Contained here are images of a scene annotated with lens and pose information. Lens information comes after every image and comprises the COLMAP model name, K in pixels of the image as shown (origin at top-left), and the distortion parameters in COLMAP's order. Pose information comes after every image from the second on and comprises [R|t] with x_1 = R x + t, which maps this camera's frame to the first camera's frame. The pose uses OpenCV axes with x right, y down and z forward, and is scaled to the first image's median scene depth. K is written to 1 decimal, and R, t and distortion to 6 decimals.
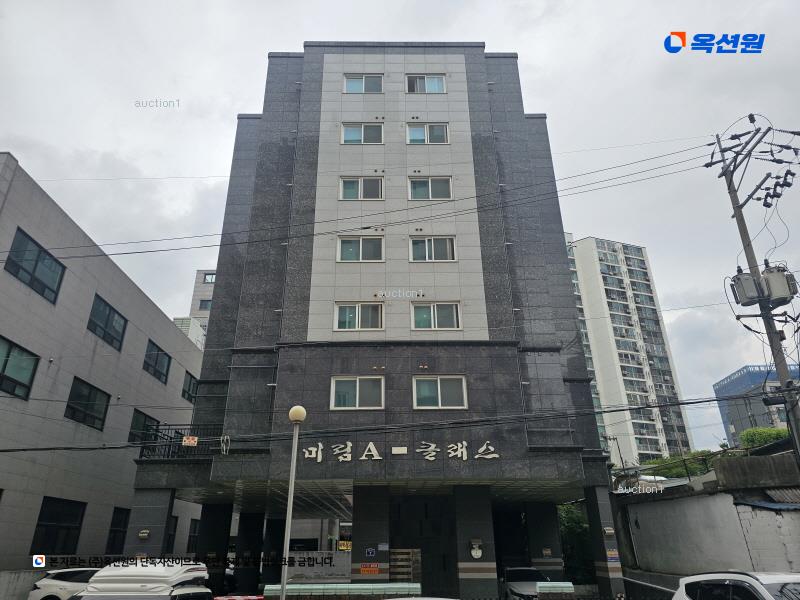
lens RADIAL K [[538.5, 0, 402.2], [0, 538.5, 294.2], [0, 0, 1]] dist [0.058482, -0.003954]
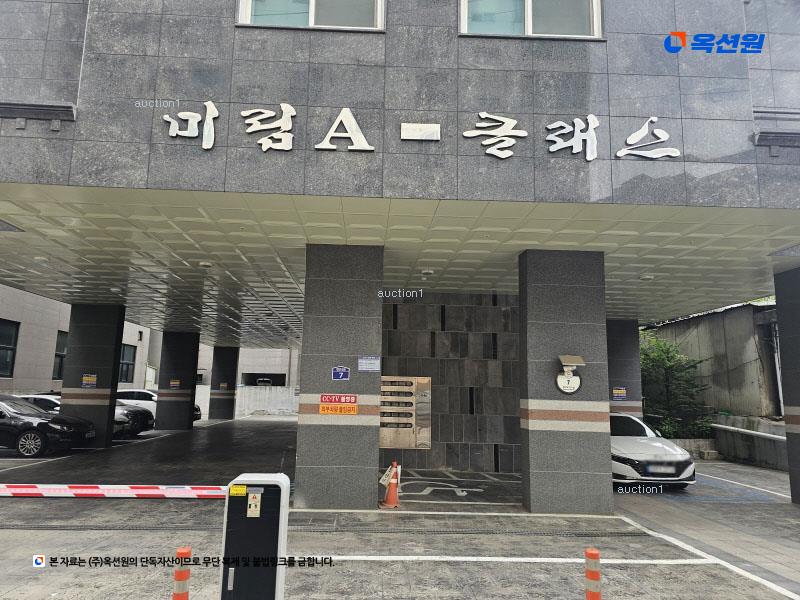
lens RADIAL K [[538.5, 0, 398.4], [0, 538.5, 305.5], [0, 0, 1]] dist [0.058482, -0.003954]
pose [[0.998554, 0.040066, 0.035835, -0.029296], [-0.048319, 0.961143, 0.271789, 0.302765], [-0.023553, -0.273128, 0.961689, 0.597686]]
